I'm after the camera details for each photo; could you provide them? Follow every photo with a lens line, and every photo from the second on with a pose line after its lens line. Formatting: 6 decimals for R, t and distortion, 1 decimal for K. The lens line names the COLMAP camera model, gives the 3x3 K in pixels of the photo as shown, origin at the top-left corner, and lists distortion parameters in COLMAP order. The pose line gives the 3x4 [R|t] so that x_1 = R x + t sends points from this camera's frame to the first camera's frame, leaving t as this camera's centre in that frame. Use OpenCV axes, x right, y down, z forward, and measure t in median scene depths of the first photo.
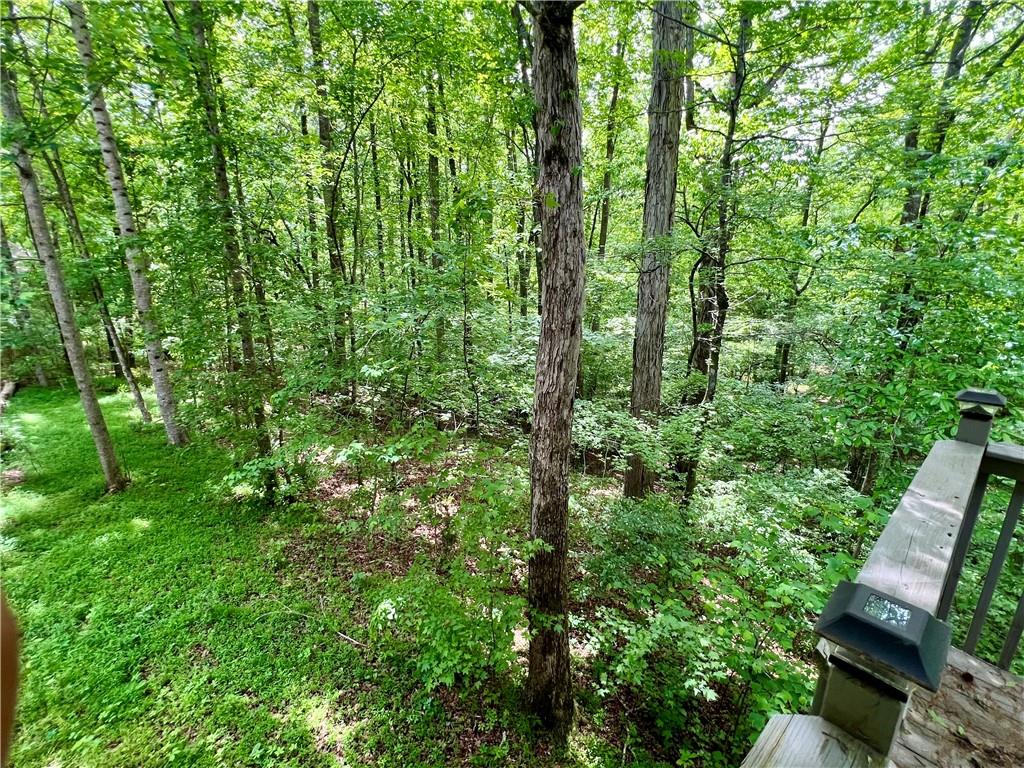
lens RADIAL K [[477.0, 0, 511.5], [0, 477.0, 384.1], [0, 0, 1]] dist [-0.000188, 0.000108]
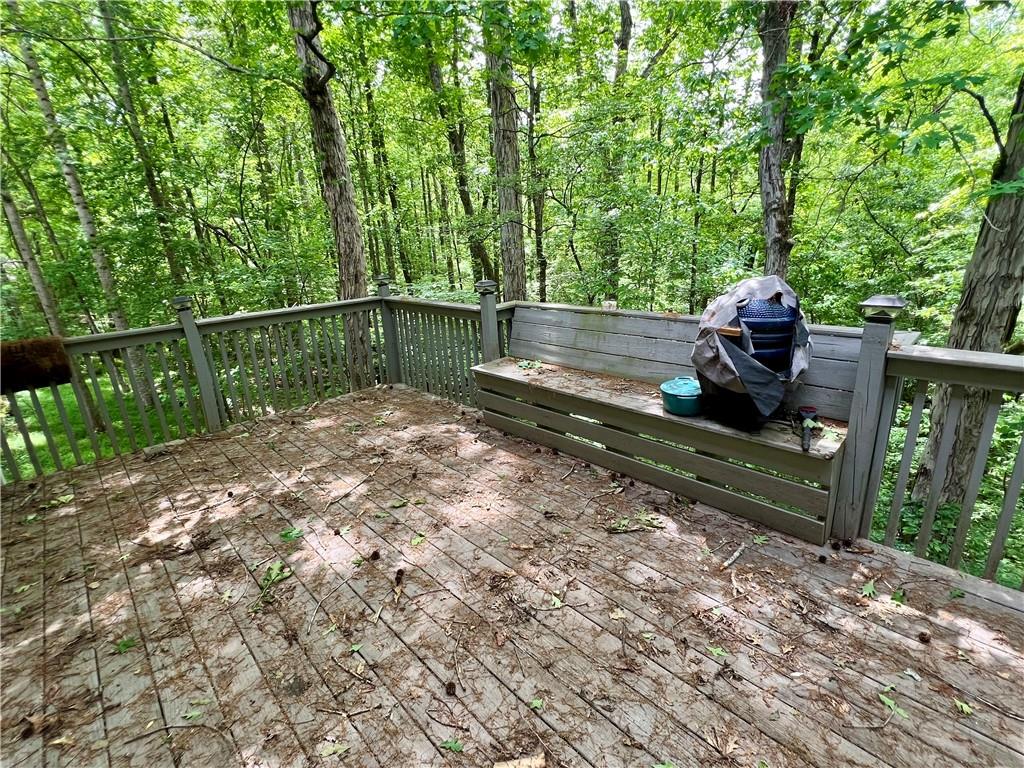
lens RADIAL K [[477.0, 0, 512.6], [0, 477.0, 384.0], [0, 0, 1]] dist [-0.000188, 0.000108]
pose [[0.997770, -0.066745, 0.000319, 0.309562], [0.066682, 0.997022, 0.038731, 0.103508], [-0.002903, -0.038623, 0.999250, -0.308108]]
